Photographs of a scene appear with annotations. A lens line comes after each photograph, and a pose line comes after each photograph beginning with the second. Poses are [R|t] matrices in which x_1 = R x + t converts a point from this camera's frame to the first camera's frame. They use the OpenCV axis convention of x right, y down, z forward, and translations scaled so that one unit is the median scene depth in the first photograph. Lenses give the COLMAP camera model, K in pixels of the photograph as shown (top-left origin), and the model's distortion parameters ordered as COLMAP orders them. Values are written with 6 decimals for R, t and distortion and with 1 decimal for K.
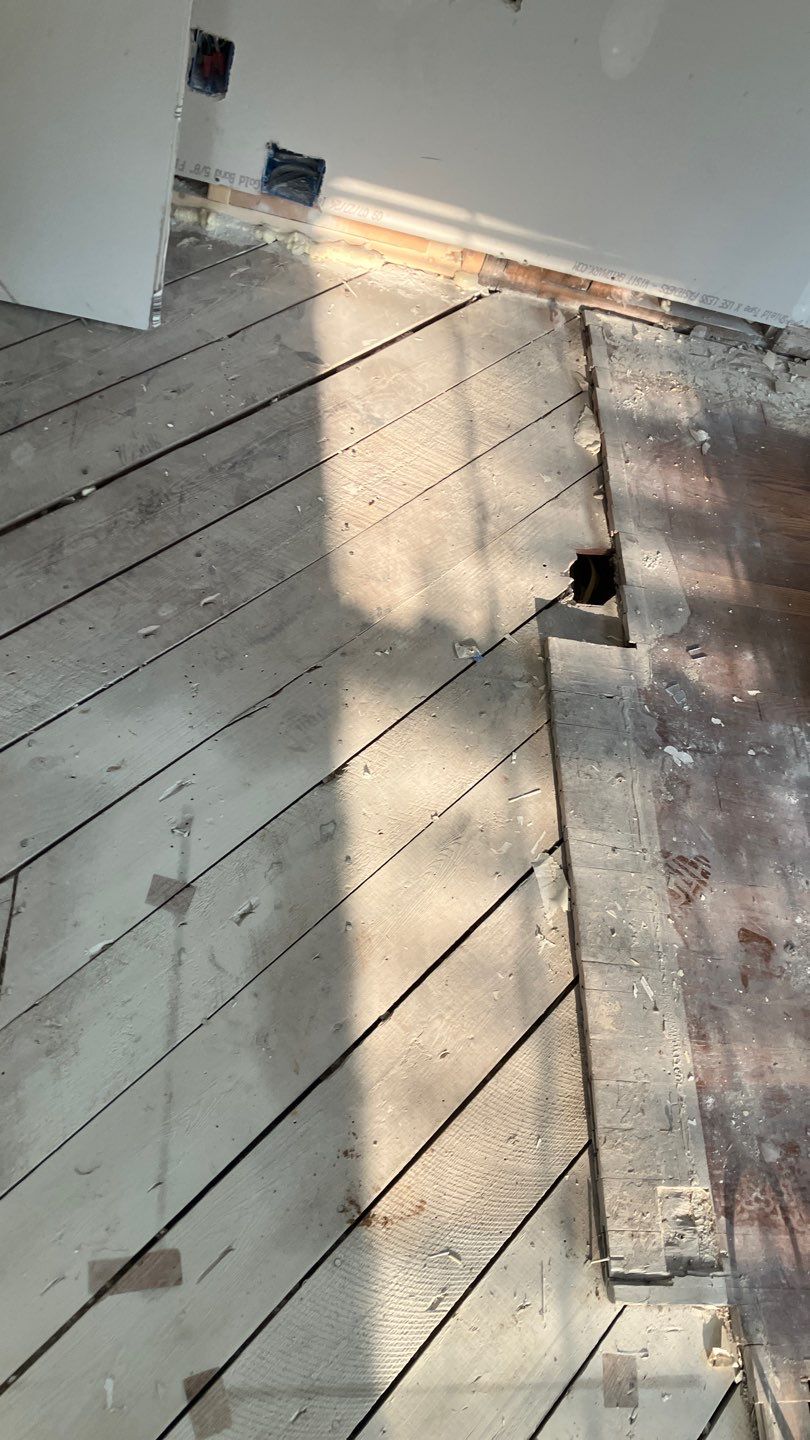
lens RADIAL K [[1173.8, 0, 407.3], [0, 1173.8, 720.0], [0, 0, 1]] dist [0.048756, -0.053706]
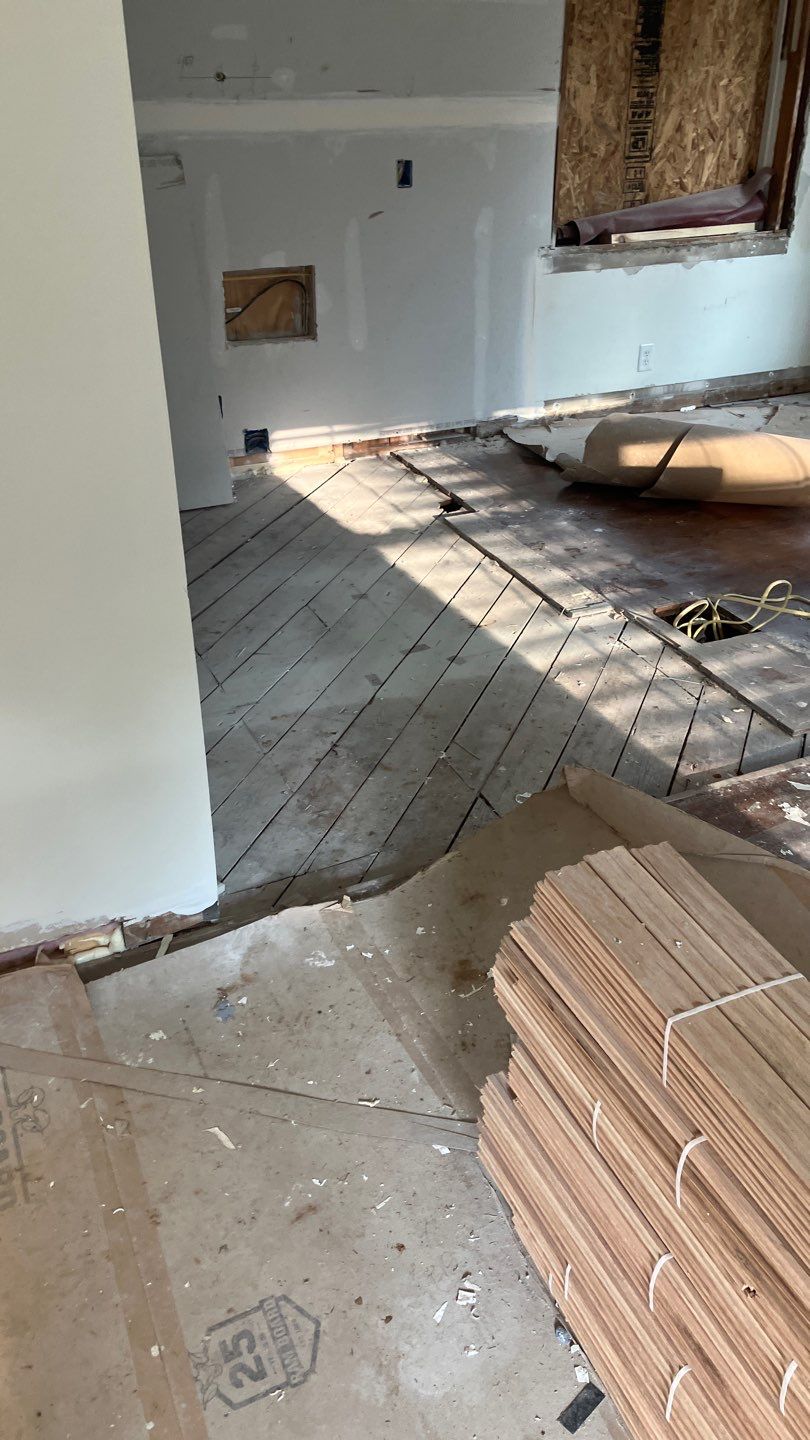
lens RADIAL K [[1173.8, 0, 404.6], [0, 1173.8, 720.1], [0, 0, 1]] dist [0.048756, -0.053706]
pose [[0.880716, -0.440059, 0.175177, -0.524877], [0.473372, 0.805252, -0.357055, 1.026736], [0.016063, 0.397388, 0.917510, -0.984340]]
